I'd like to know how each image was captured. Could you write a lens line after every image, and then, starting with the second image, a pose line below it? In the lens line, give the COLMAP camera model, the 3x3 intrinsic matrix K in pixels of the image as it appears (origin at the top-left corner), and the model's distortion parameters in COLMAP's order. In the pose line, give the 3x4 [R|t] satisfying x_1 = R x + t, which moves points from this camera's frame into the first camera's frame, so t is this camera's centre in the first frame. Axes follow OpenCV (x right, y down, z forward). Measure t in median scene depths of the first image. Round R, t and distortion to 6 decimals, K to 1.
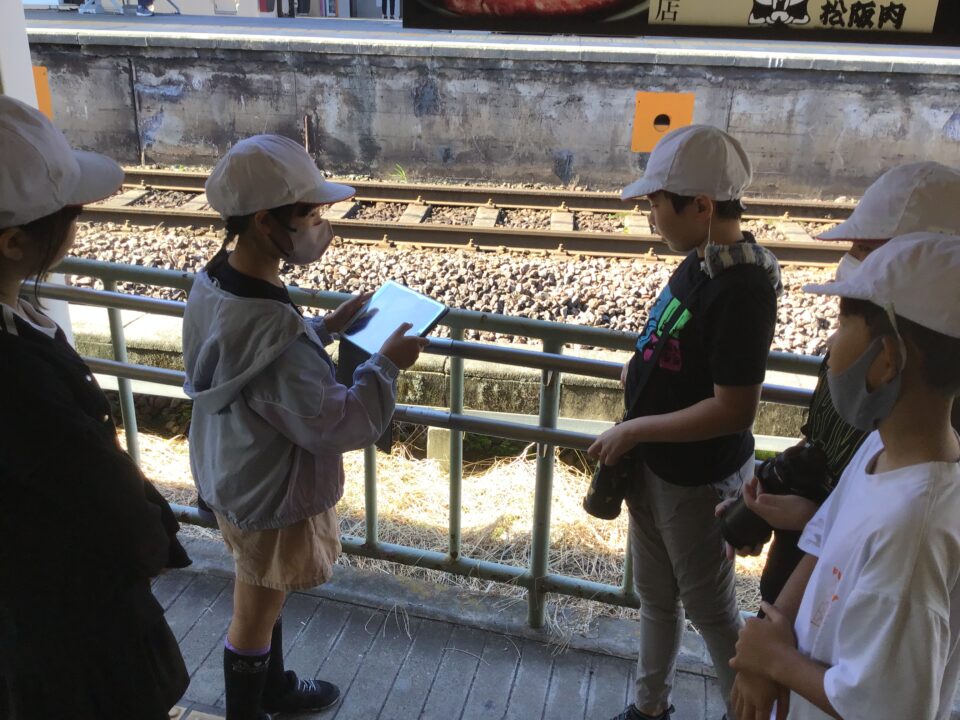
lens RADIAL K [[850.9, 0, 480.0], [0, 850.9, 360.0], [0, 0, 1]] dist [0.064479, -0.142194]
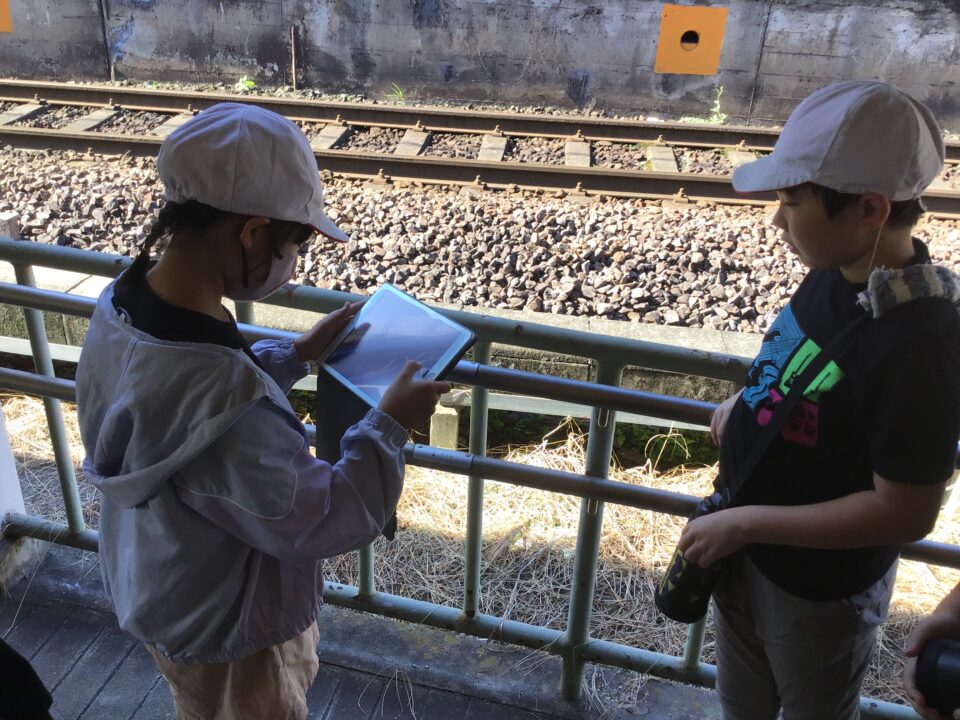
lens RADIAL K [[850.9, 0, 480.0], [0, 850.9, 360.0], [0, 0, 1]] dist [0.064479, -0.142194]
pose [[0.999917, 0.010889, 0.006904, -0.012366], [-0.011505, 0.995273, 0.096437, -0.036455], [-0.005821, -0.096508, 0.995315, 0.098931]]
